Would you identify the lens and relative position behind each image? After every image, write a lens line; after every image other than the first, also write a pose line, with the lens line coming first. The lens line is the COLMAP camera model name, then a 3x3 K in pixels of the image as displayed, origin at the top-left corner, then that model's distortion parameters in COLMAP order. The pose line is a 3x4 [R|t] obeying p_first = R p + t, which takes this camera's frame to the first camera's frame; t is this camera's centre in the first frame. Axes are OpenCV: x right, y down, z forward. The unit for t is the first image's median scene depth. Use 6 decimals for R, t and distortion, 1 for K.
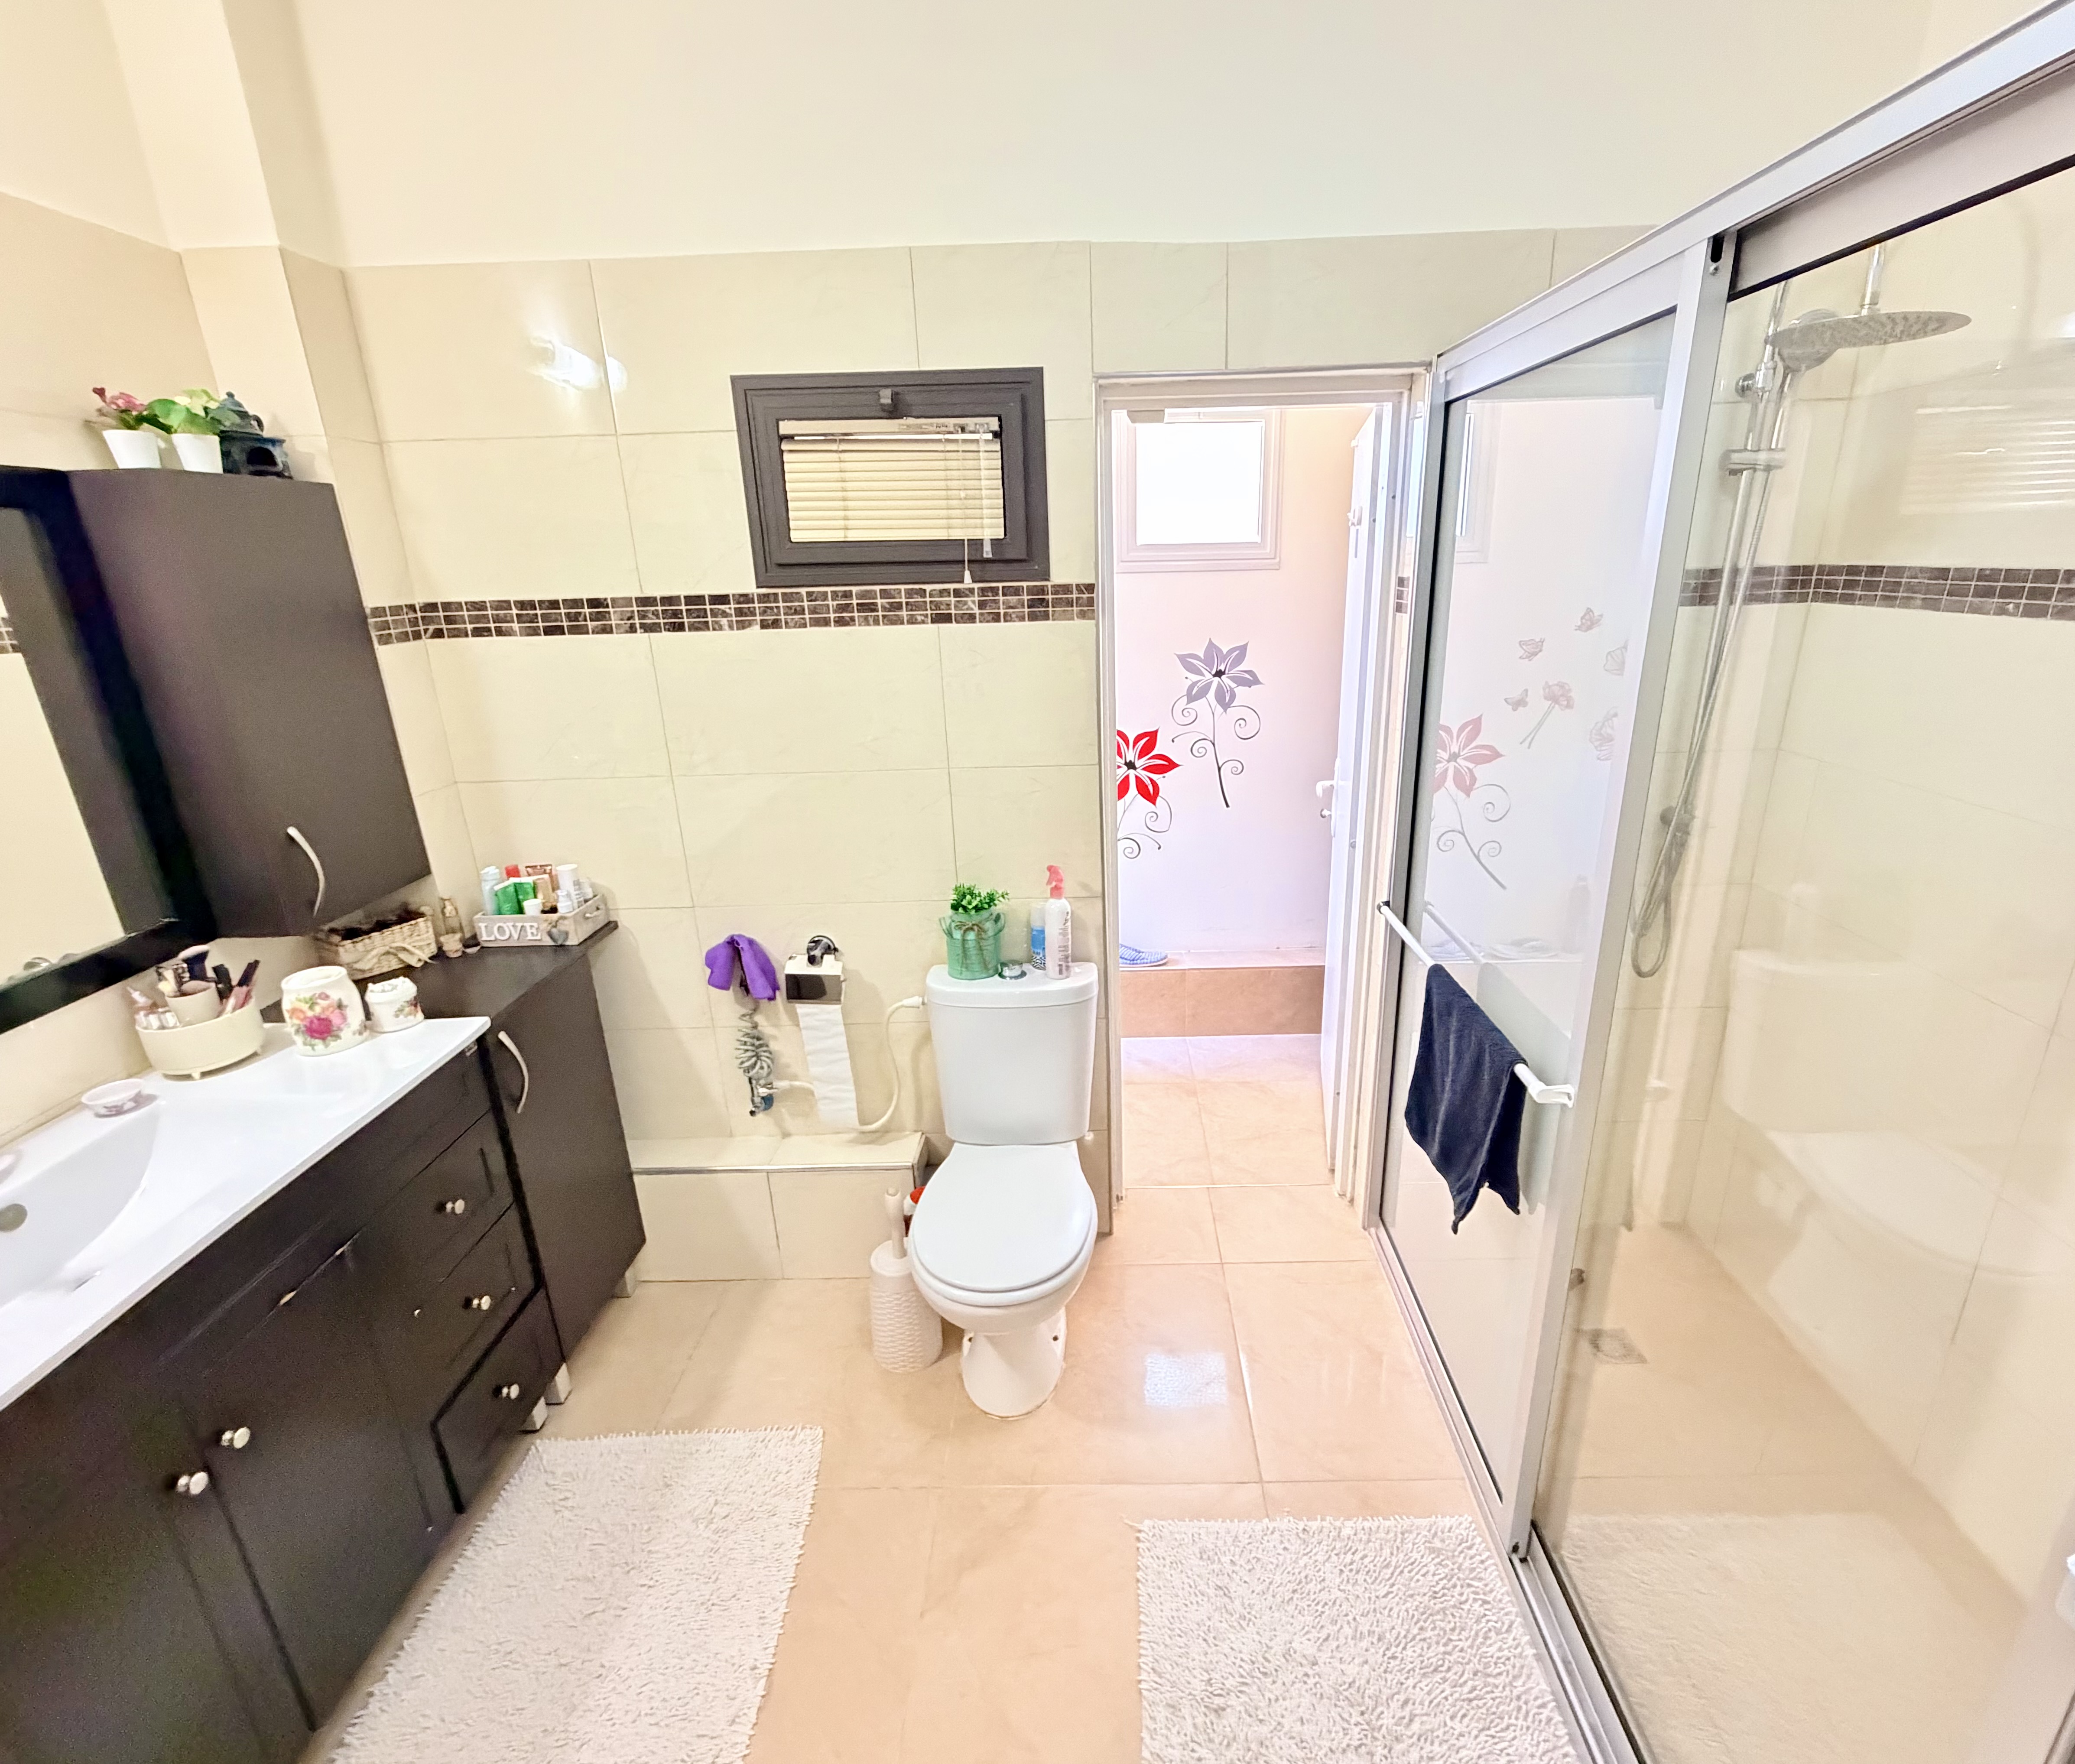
lens RADIAL K [[989.2, 0, 1088.0], [0, 989.2, 886.3], [0, 0, 1]] dist [0.000568, -0.000213]
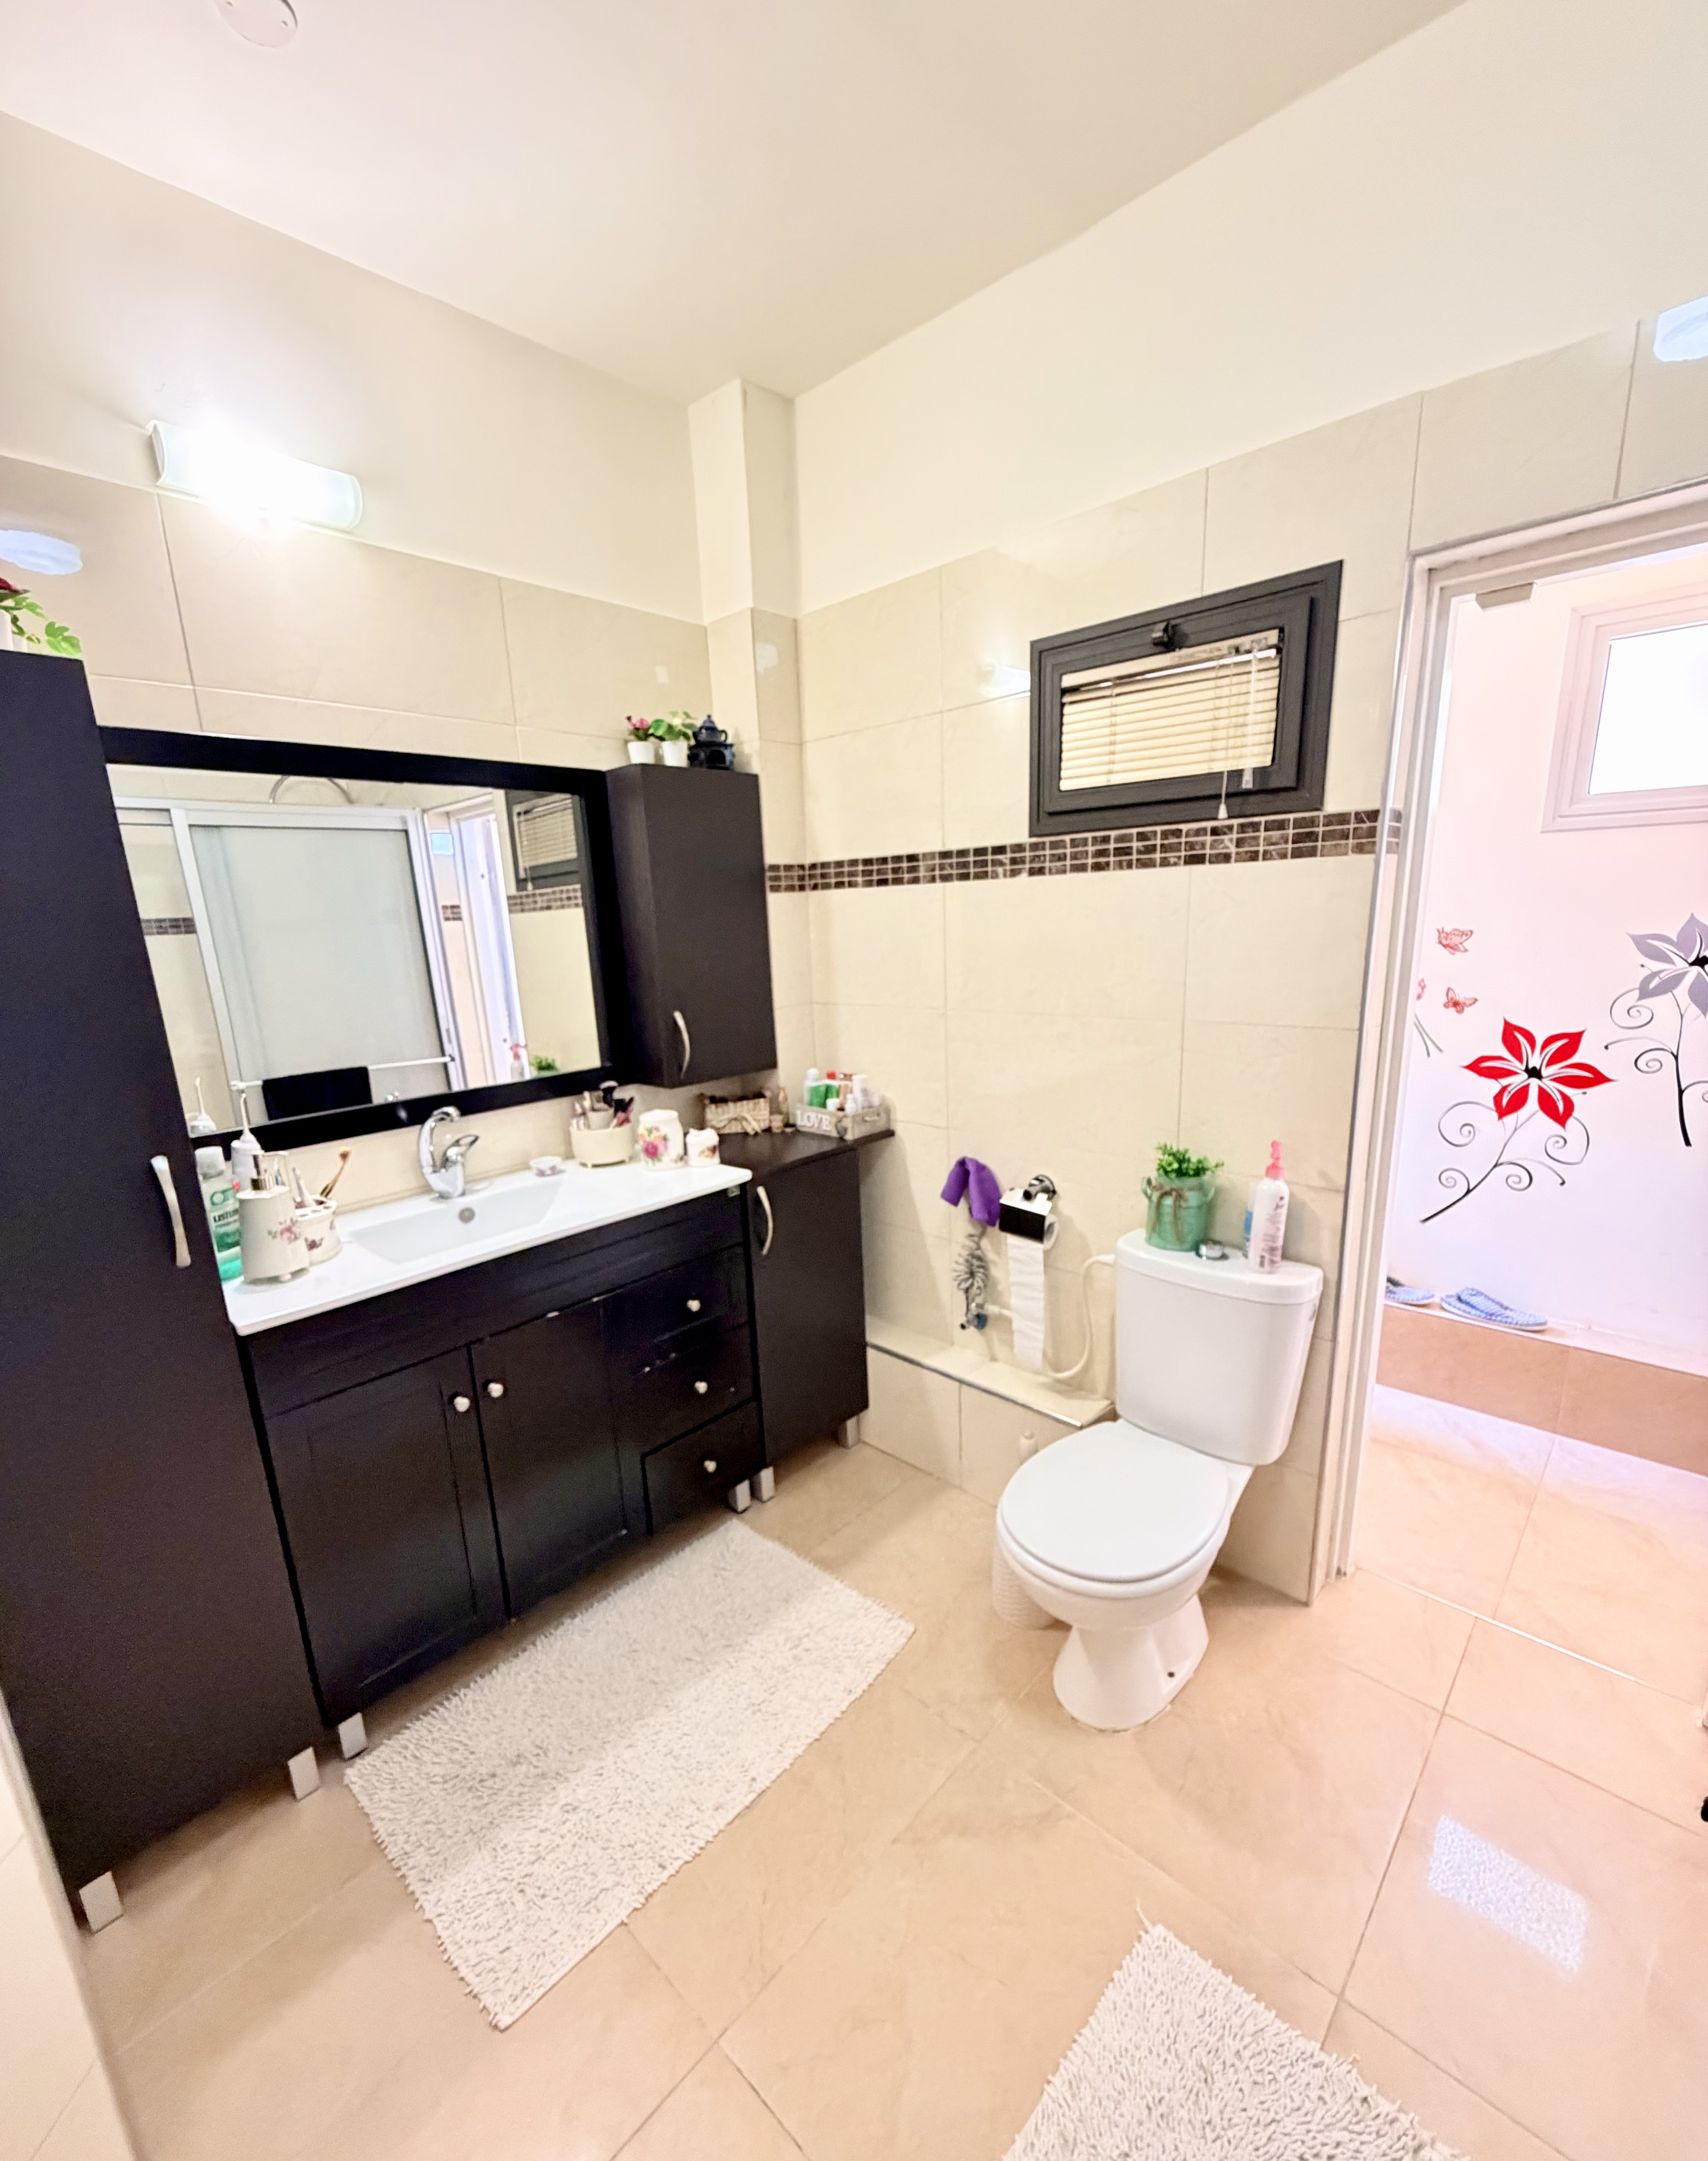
lens RADIAL K [[914.7, 0, 853.6], [0, 914.7, 1134.2], [0, 0, 1]] dist [0.000176, -0.000322]
pose [[0.734356, 0.159618, -0.659730, 0.228759], [-0.195566, 0.980496, 0.019537, 0.030748], [0.649981, 0.114674, 0.751249, 0.167886]]
